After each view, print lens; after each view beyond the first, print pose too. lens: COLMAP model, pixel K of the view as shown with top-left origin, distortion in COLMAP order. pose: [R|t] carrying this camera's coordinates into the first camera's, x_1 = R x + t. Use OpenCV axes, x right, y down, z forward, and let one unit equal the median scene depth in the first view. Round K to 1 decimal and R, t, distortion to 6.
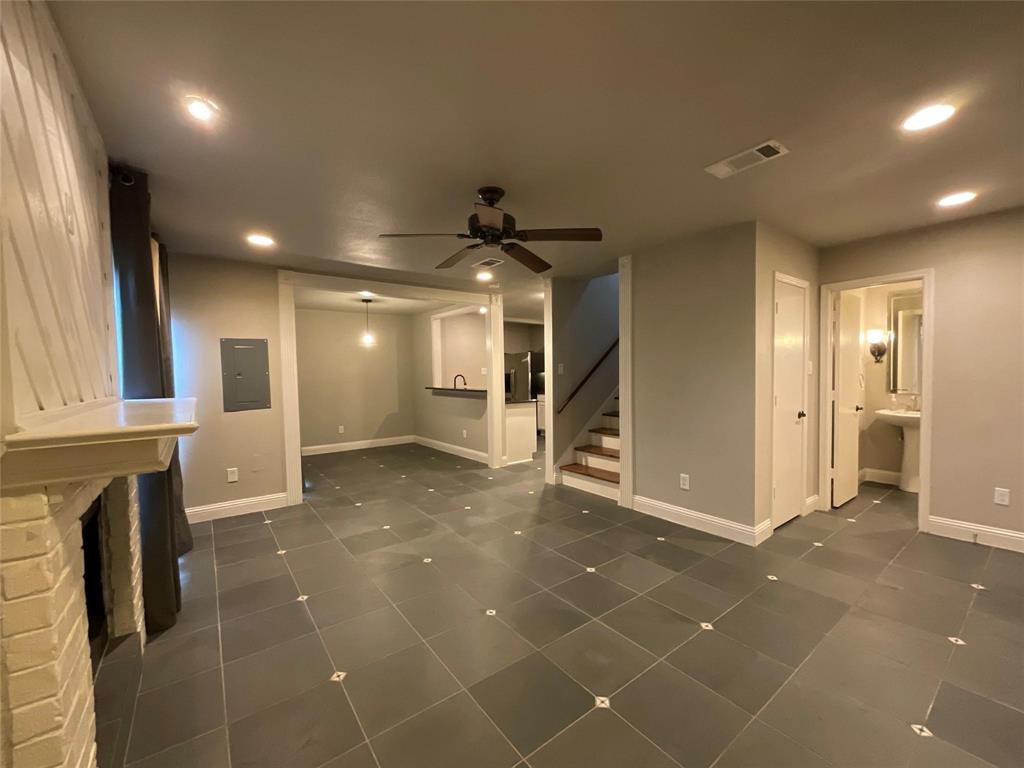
lens RADIAL K [[415.6, 0, 514.6], [0, 415.6, 385.9], [0, 0, 1]] dist [0.000330, -0.000797]
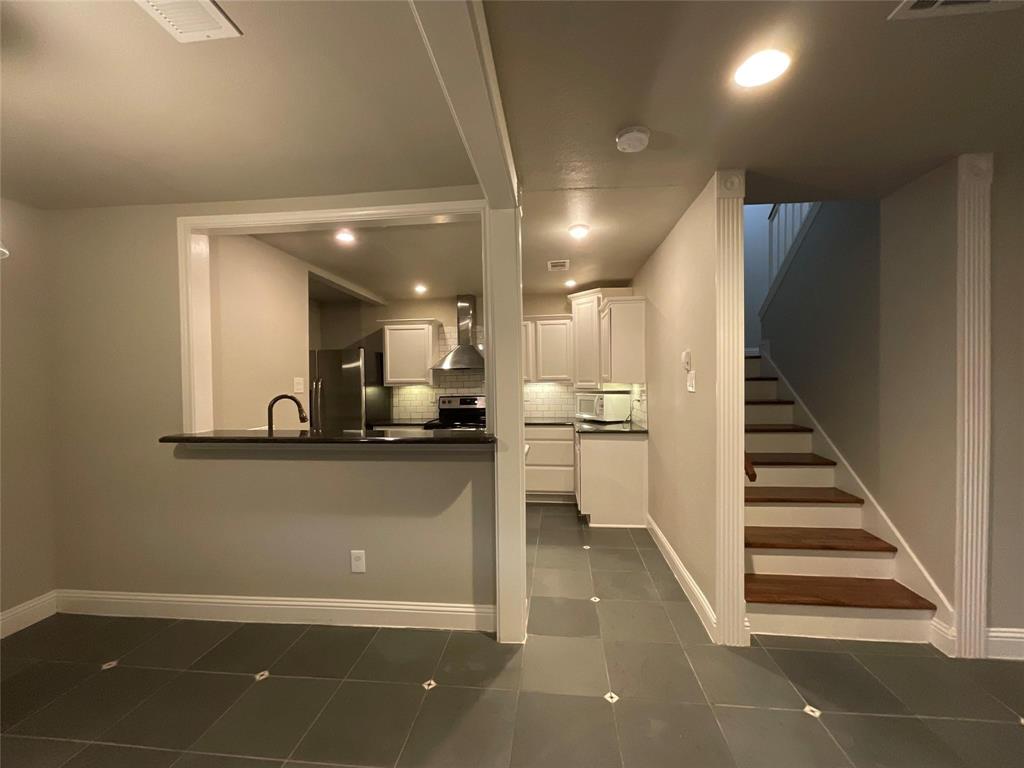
lens RADIAL K [[415.6, 0, 514.1], [0, 415.6, 387.1], [0, 0, 1]] dist [0.000330, -0.000797]
pose [[0.683254, -0.006910, 0.730148, -0.377288], [0.028709, 0.999436, -0.017407, -0.031119], [-0.729616, 0.032855, 0.683067, 0.850486]]
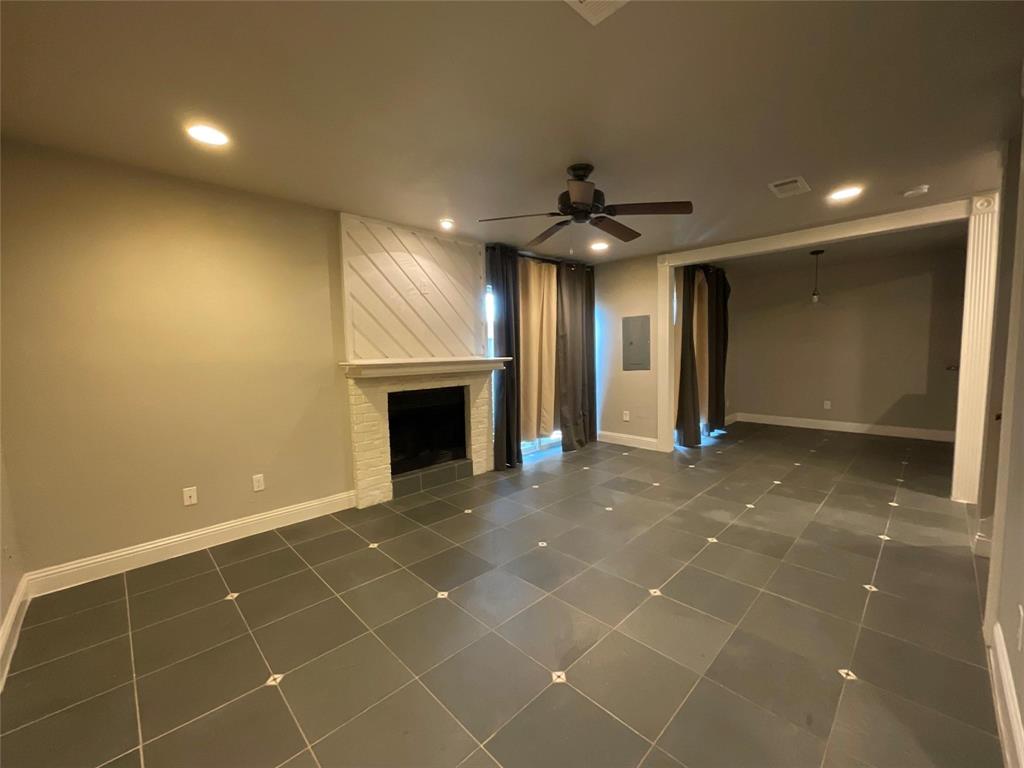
lens RADIAL K [[415.6, 0, 514.2], [0, 415.6, 384.7], [0, 0, 1]] dist [0.000330, -0.000797]
pose [[0.131631, 0.095270, -0.986710, 0.495760], [-0.016685, 0.995443, 0.093887, -0.010912], [0.991158, 0.004105, 0.132621, 0.350510]]
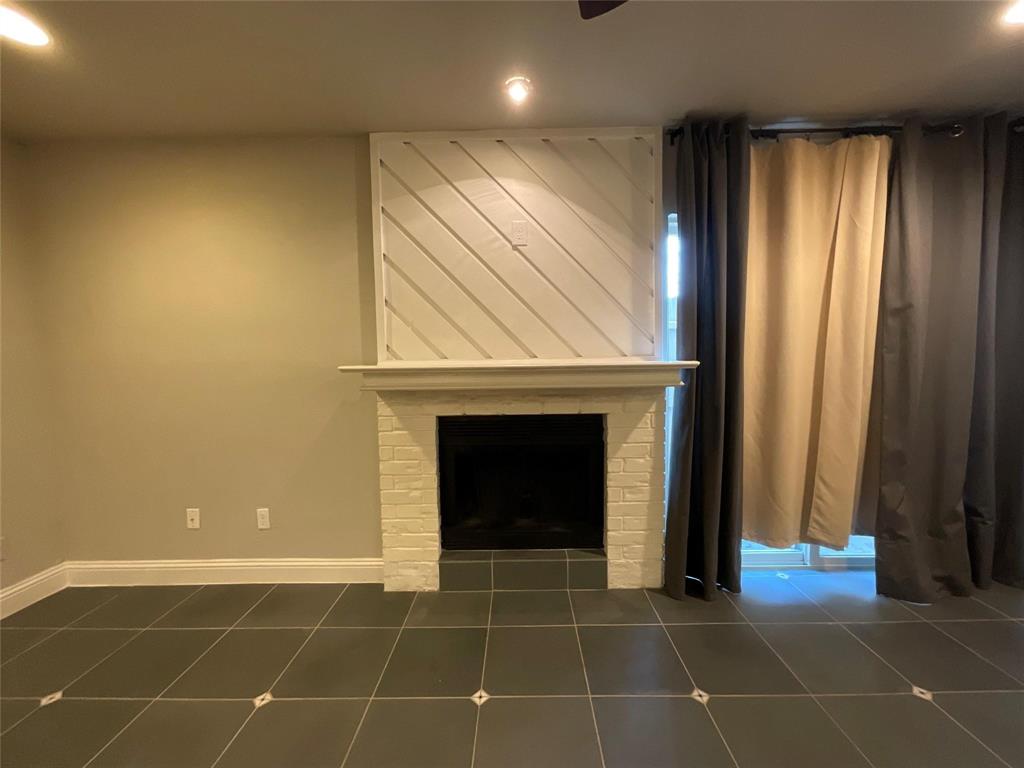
lens RADIAL K [[415.6, 0, 535.3], [0, 415.6, 379.9], [0, 0, 1]] dist [0.000330, -0.000797]
pose [[-0.609467, 0.077640, -0.789001, 0.039198], [-0.001768, 0.995058, 0.099282, -0.007229], [0.792810, 0.061904, -0.606318, 0.572658]]
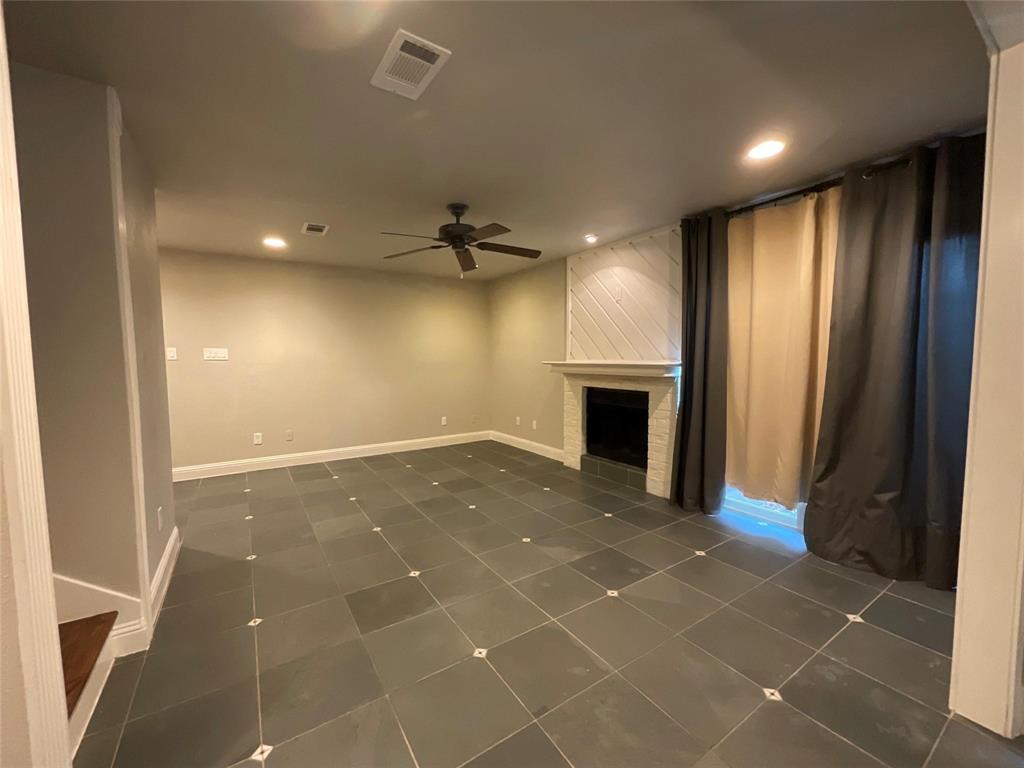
lens RADIAL K [[415.6, 0, 512.8], [0, 415.6, 385.1], [0, 0, 1]] dist [0.000330, -0.000797]
pose [[-0.997630, 0.019054, 0.066109, -0.145333], [0.025803, 0.994369, 0.102788, -0.026176], [-0.063778, 0.104250, -0.992504, 1.140399]]
